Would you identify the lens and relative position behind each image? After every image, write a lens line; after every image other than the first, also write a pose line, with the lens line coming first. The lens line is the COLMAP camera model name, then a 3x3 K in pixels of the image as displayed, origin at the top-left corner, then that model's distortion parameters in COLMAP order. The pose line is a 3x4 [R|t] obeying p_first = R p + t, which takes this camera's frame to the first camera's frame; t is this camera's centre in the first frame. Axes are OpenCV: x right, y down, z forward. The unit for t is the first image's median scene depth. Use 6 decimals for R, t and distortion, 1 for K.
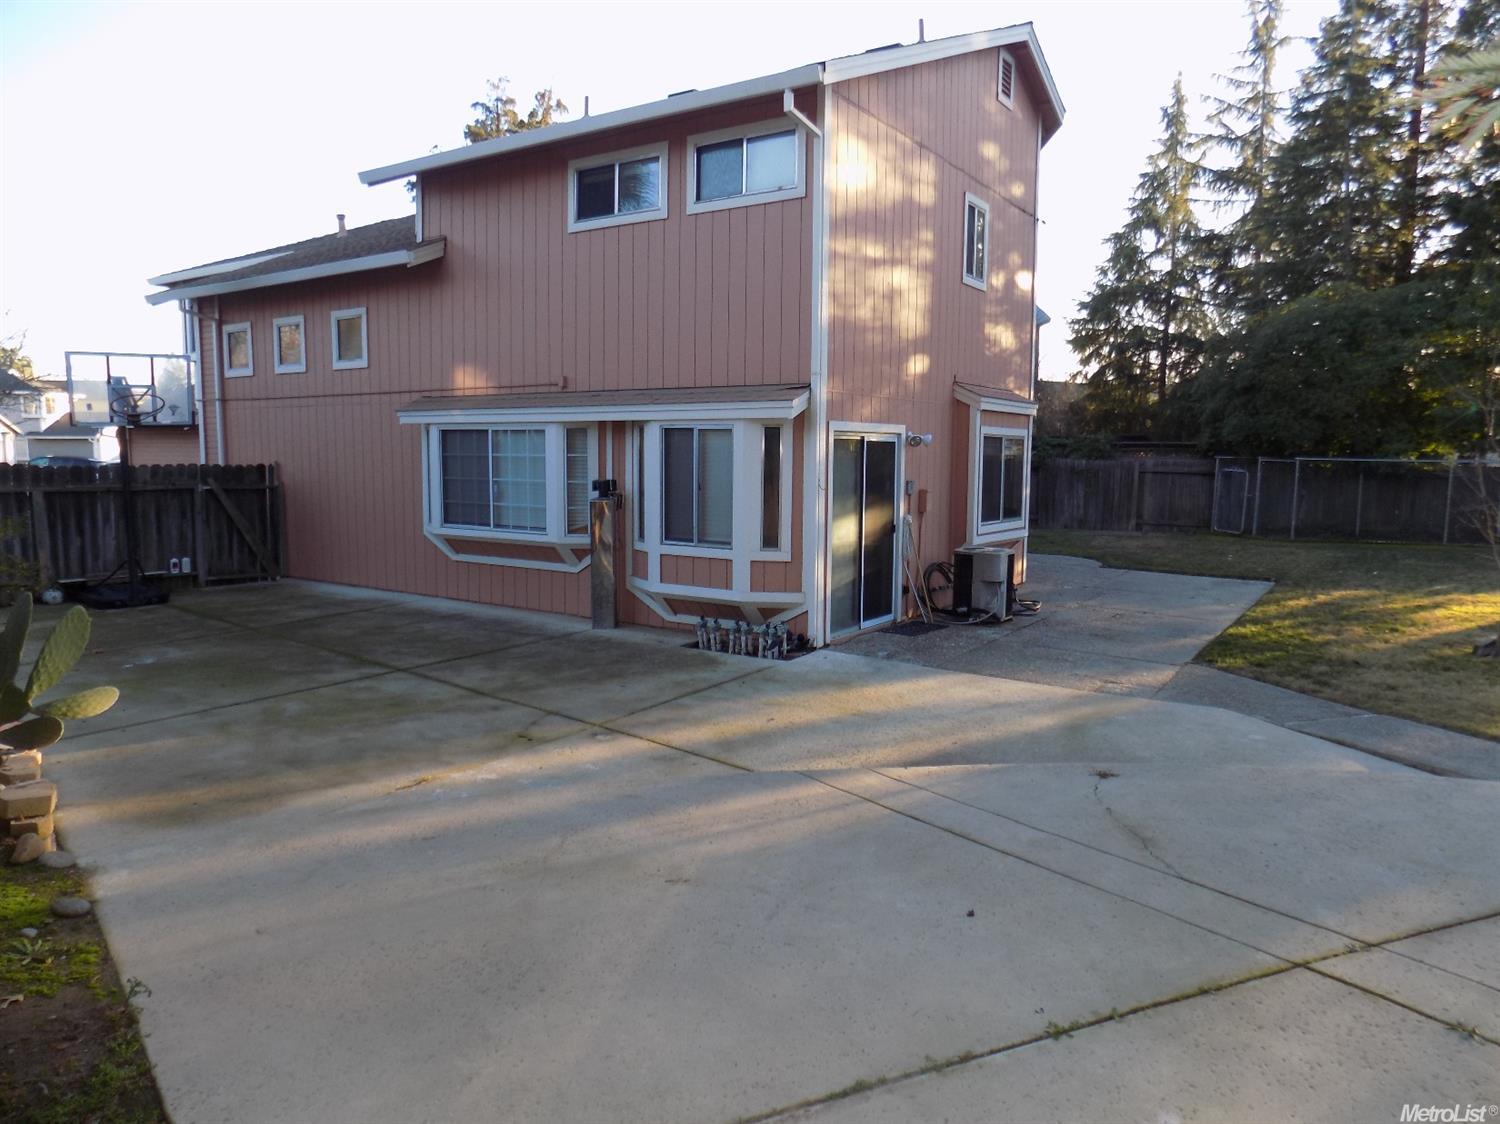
lens RADIAL K [[1011.0, 0, 760.5], [0, 1011.0, 566.4], [0, 0, 1]] dist [-0.071217, 0.067141]
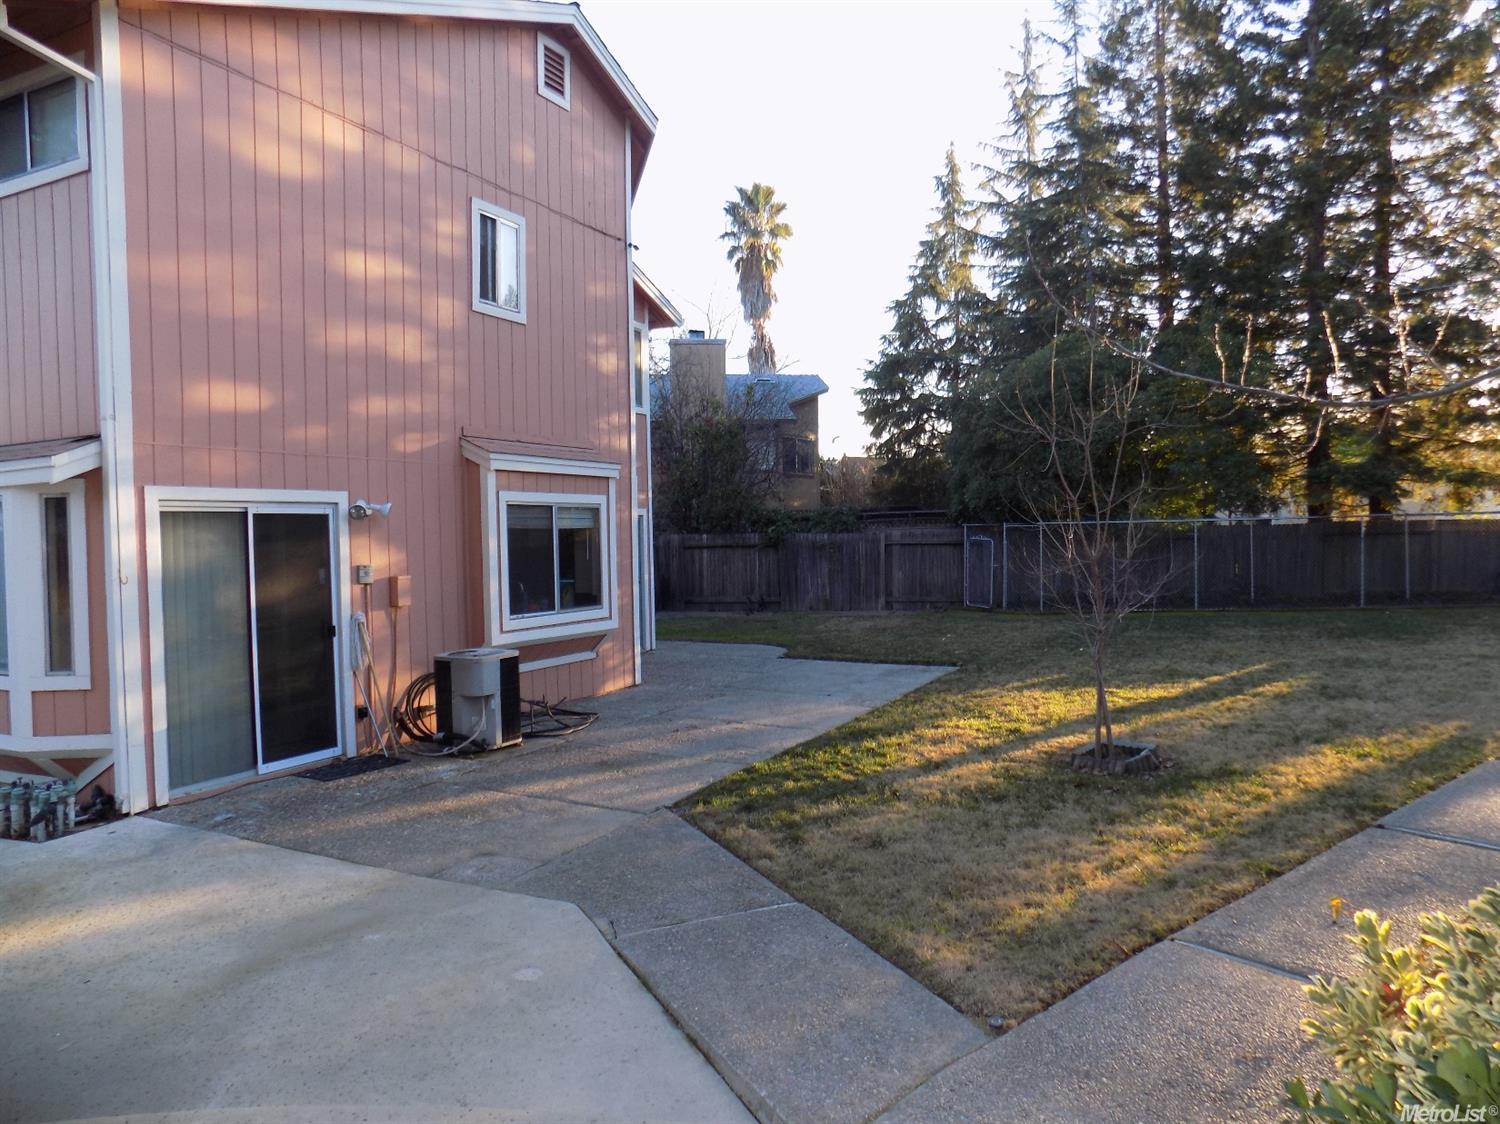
lens RADIAL K [[1011.0, 0, 760.5], [0, 1011.0, 566.4], [0, 0, 1]] dist [-0.071217, 0.067141]
pose [[0.992971, -0.037195, 0.112364, 0.158338], [0.046631, 0.995495, -0.082559, -0.004355], [-0.108787, 0.087218, 0.990232, 0.105442]]
